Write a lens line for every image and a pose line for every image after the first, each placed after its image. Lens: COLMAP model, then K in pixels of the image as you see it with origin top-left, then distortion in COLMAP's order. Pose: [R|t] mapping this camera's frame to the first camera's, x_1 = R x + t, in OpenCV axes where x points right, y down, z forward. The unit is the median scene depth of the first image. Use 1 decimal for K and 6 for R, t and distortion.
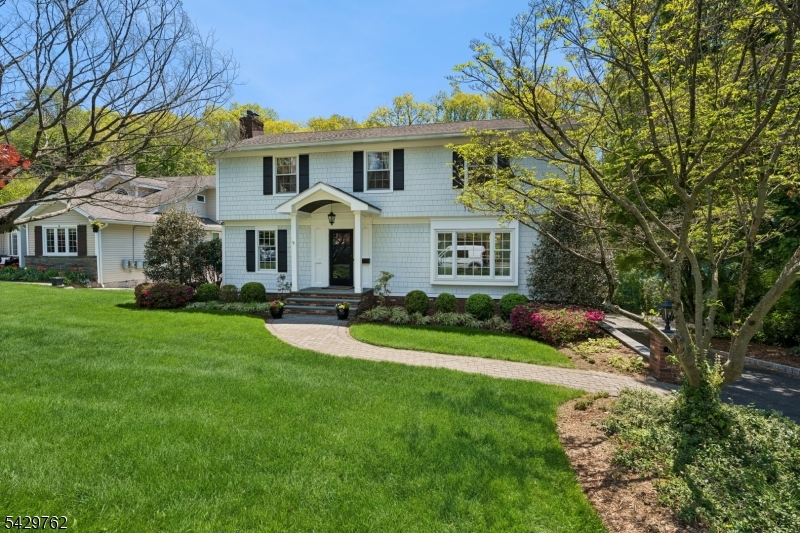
lens RADIAL K [[363.7, 0, 421.4], [0, 363.7, 266.7], [0, 0, 1]] dist [-0.002358, 0.000047]
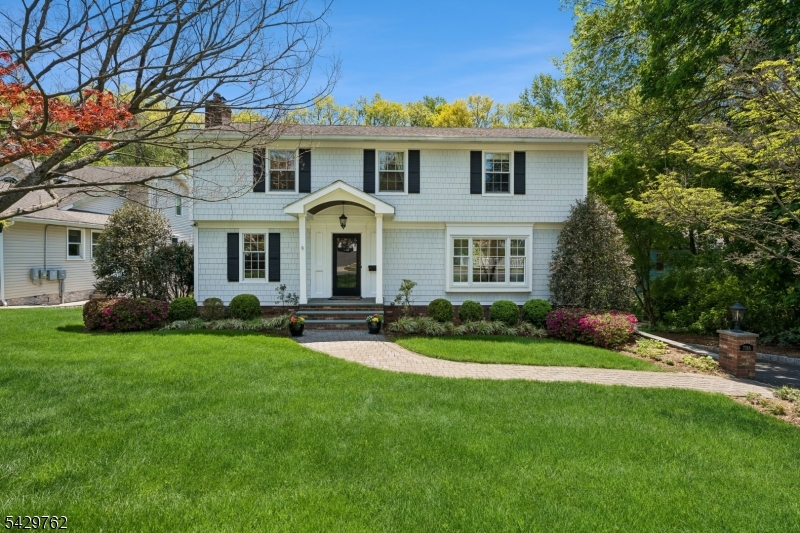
lens RADIAL K [[363.7, 0, 399.8], [0, 363.7, 264.9], [0, 0, 1]] dist [-0.002358, 0.000047]
pose [[0.971288, -0.005837, 0.237836, -0.326565], [0.009672, 0.999841, -0.014959, -0.010253], [-0.237711, 0.016829, 0.971190, 0.092208]]
